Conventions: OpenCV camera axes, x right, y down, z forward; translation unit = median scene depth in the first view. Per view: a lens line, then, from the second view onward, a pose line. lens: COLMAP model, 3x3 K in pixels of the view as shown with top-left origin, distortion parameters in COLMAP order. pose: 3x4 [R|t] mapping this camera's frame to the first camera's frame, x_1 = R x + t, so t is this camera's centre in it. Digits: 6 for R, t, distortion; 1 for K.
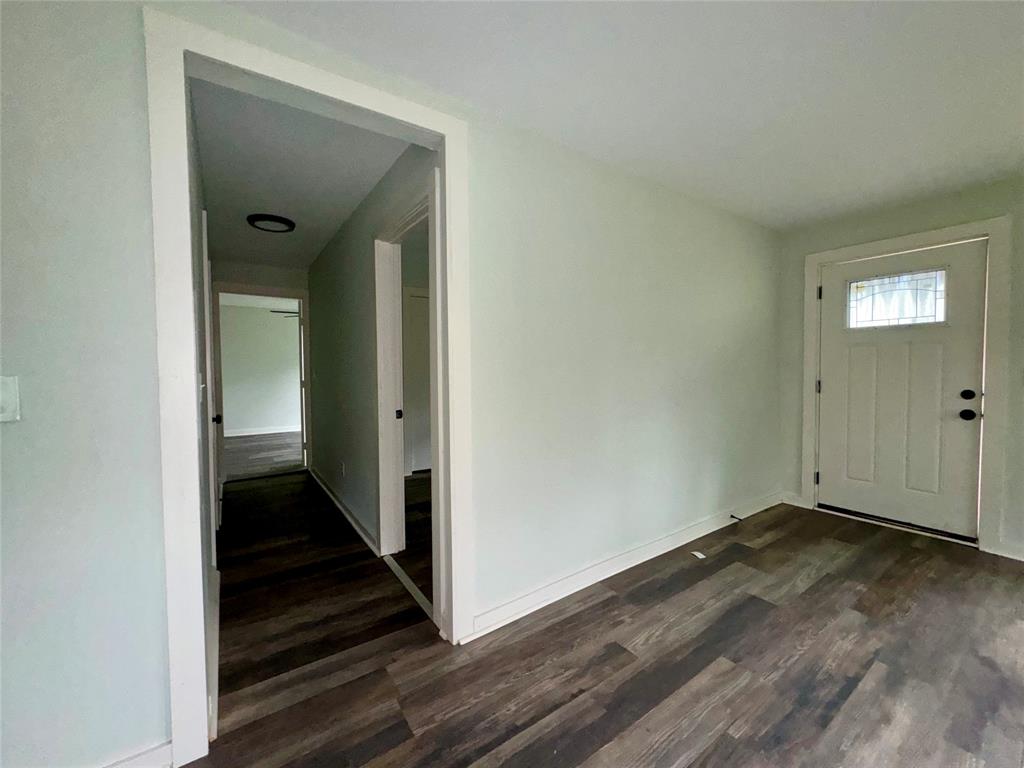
lens RADIAL K [[407.8, 0, 512.0], [0, 407.8, 384.0], [0, 0, 1]] dist [-0.000917, 0.000613]
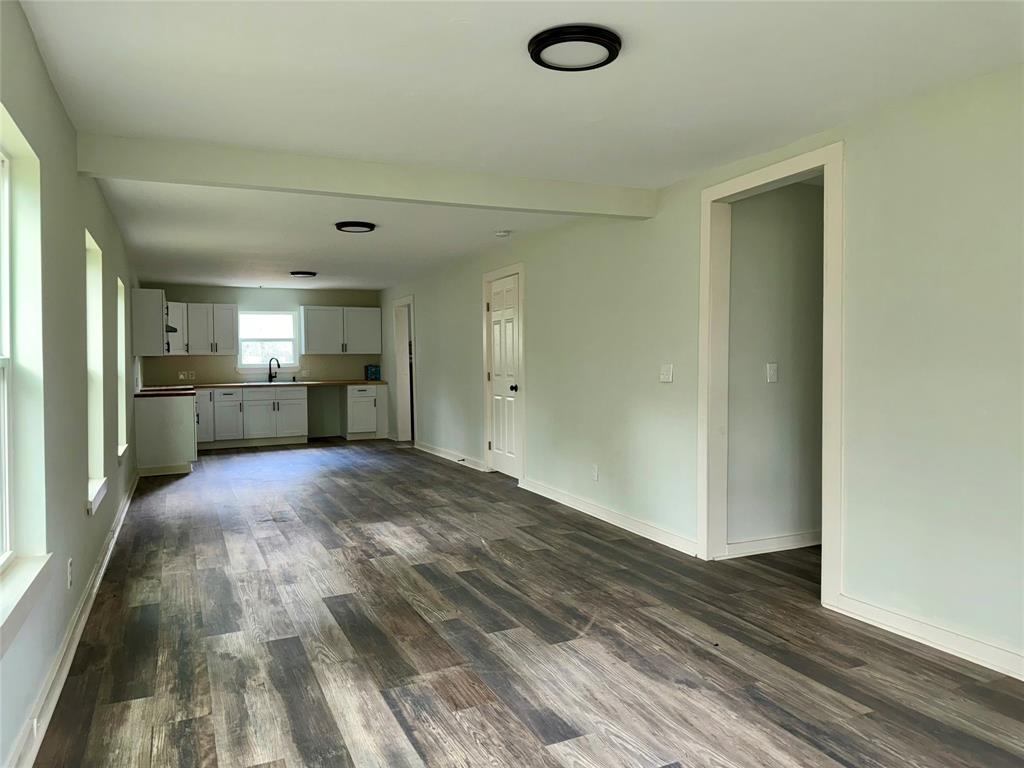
lens RADIAL K [[732.3, 0, 512.0], [0, 732.3, 384.0], [0, 0, 1]] dist [0.000671, 0.000278]
pose [[-0.183057, 0.039302, -0.982316, 2.304299], [-0.036165, 0.998255, 0.046679, -0.045164], [0.982437, 0.044071, -0.181316, 0.567556]]
